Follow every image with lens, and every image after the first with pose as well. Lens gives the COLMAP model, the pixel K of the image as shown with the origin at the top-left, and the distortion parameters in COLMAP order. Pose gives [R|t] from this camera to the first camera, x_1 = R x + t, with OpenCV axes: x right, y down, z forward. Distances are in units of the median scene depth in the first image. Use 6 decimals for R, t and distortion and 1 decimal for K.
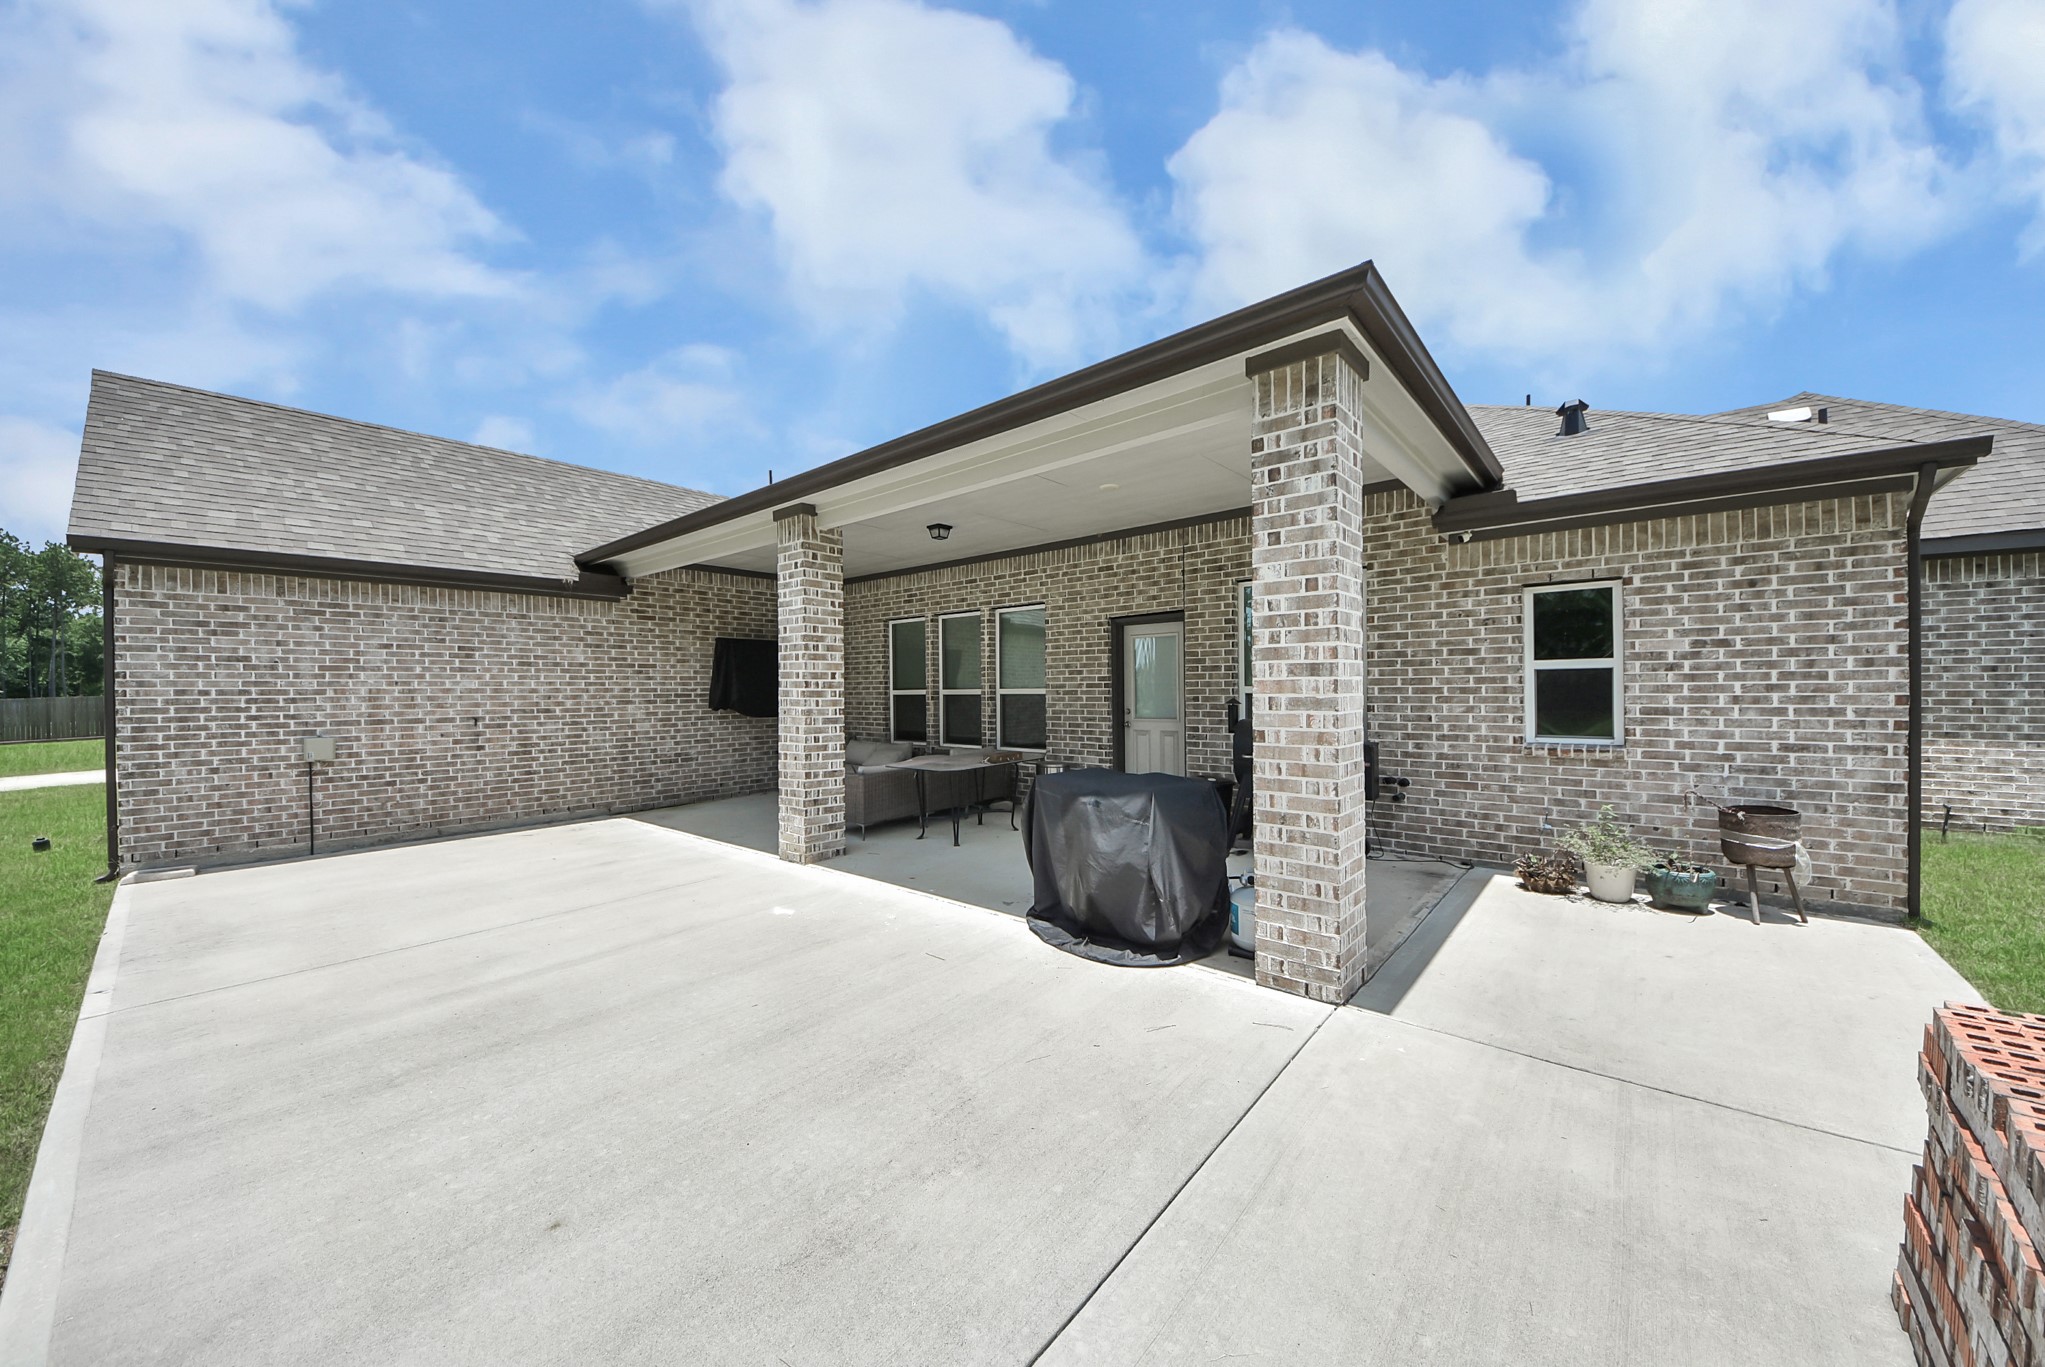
lens RADIAL K [[717.3, 0, 1044.1], [0, 717.3, 697.9], [0, 0, 1]] dist [0.015092, -0.013225]
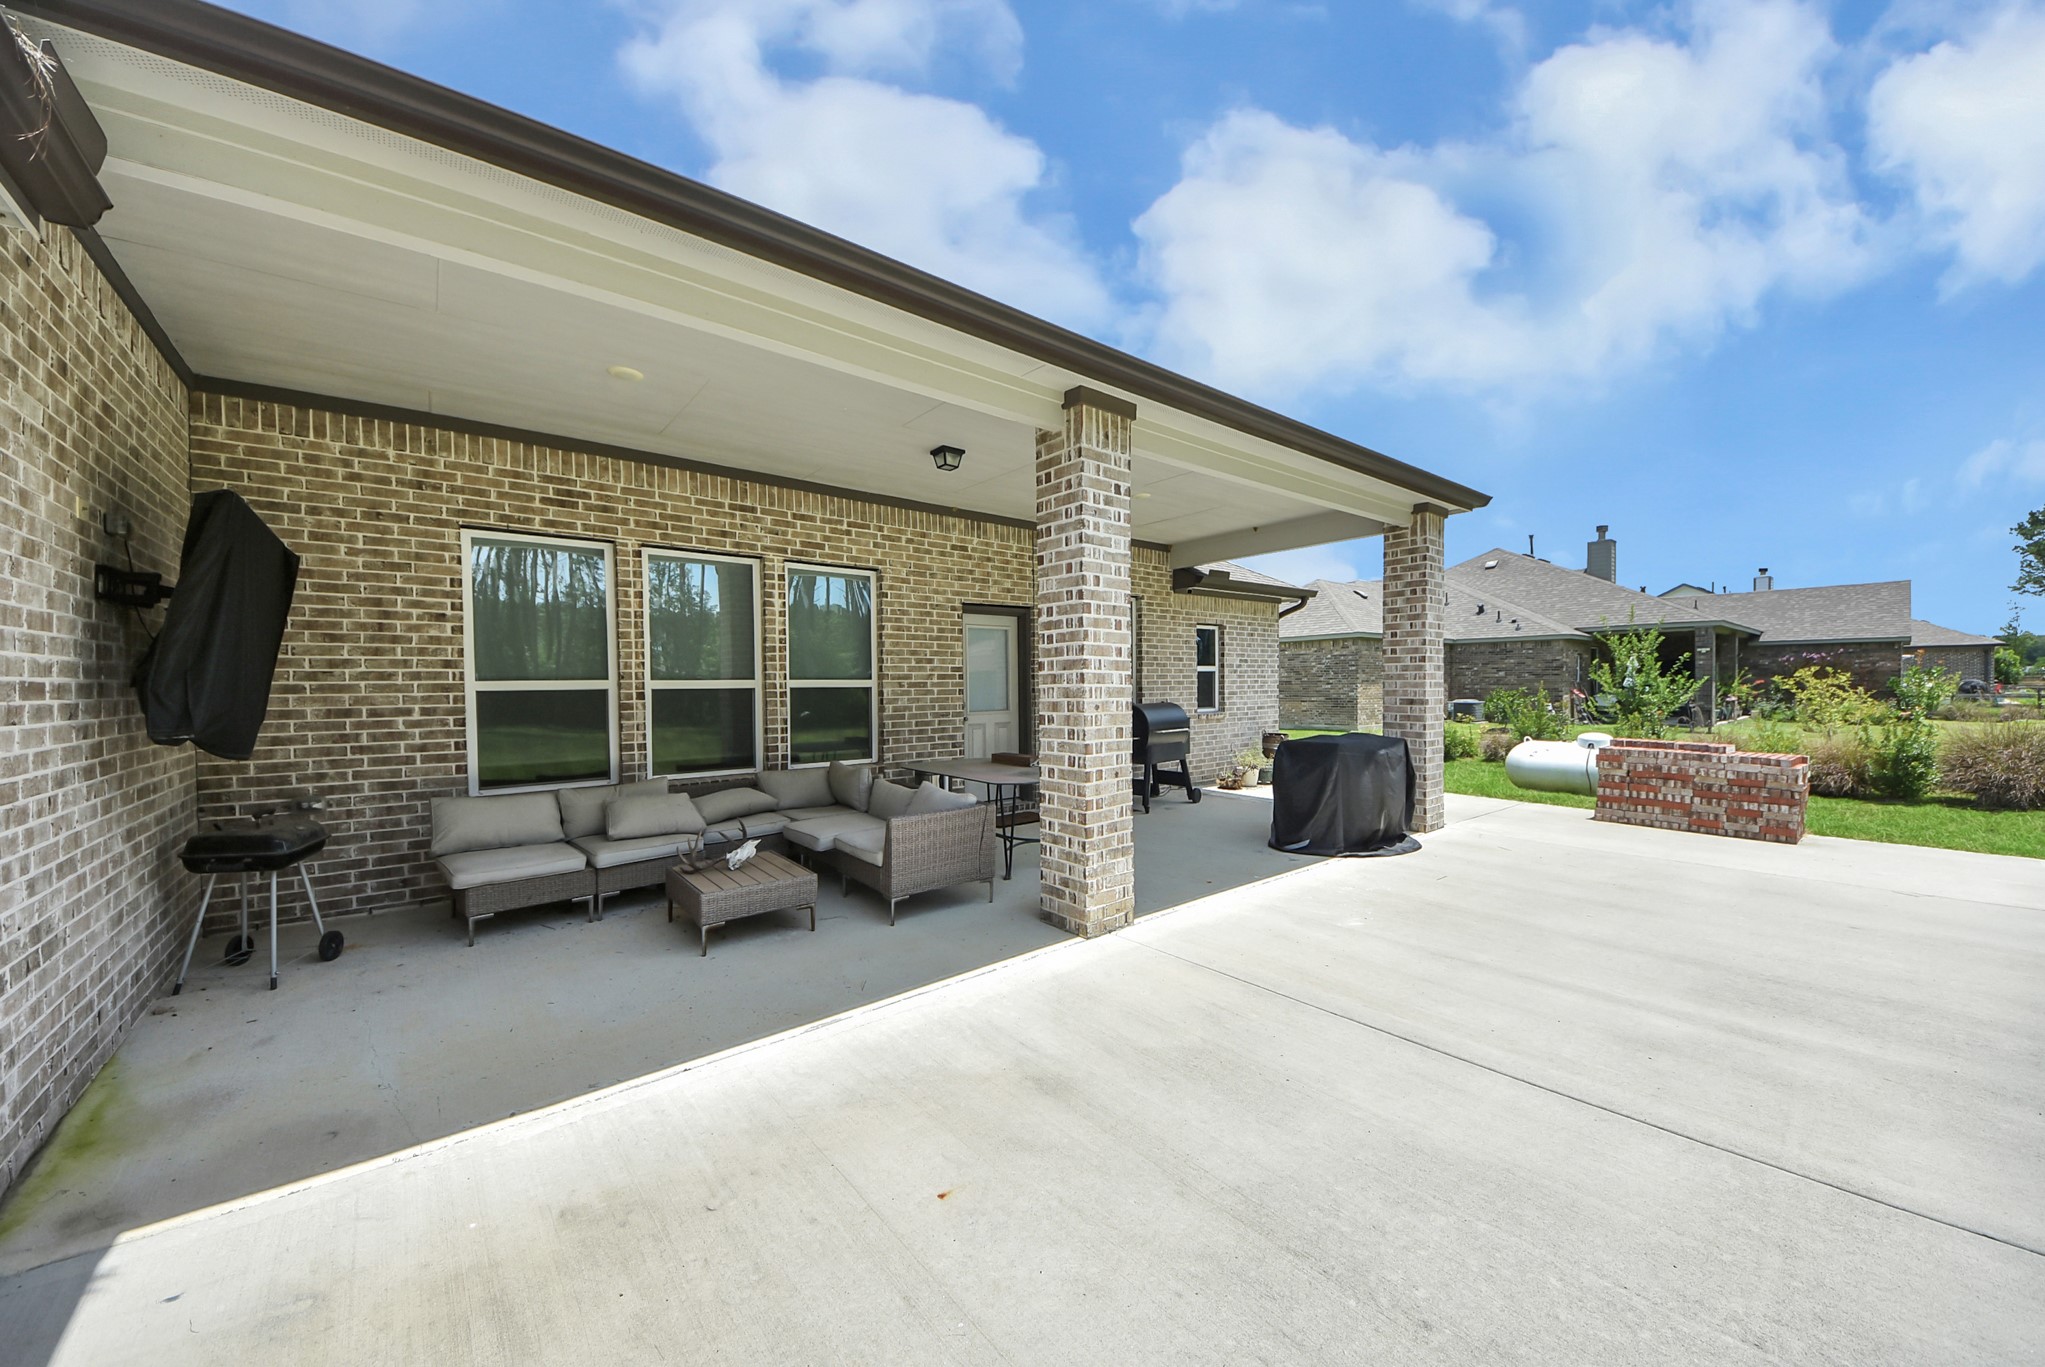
lens RADIAL K [[717.3, 0, 1044.1], [0, 717.3, 697.9], [0, 0, 1]] dist [0.015092, -0.013225]
pose [[0.189053, -0.010555, 0.981910, -0.815065], [0.017386, 0.999821, 0.007401, 0.004670], [-0.981813, 0.015673, 0.189203, 0.750485]]
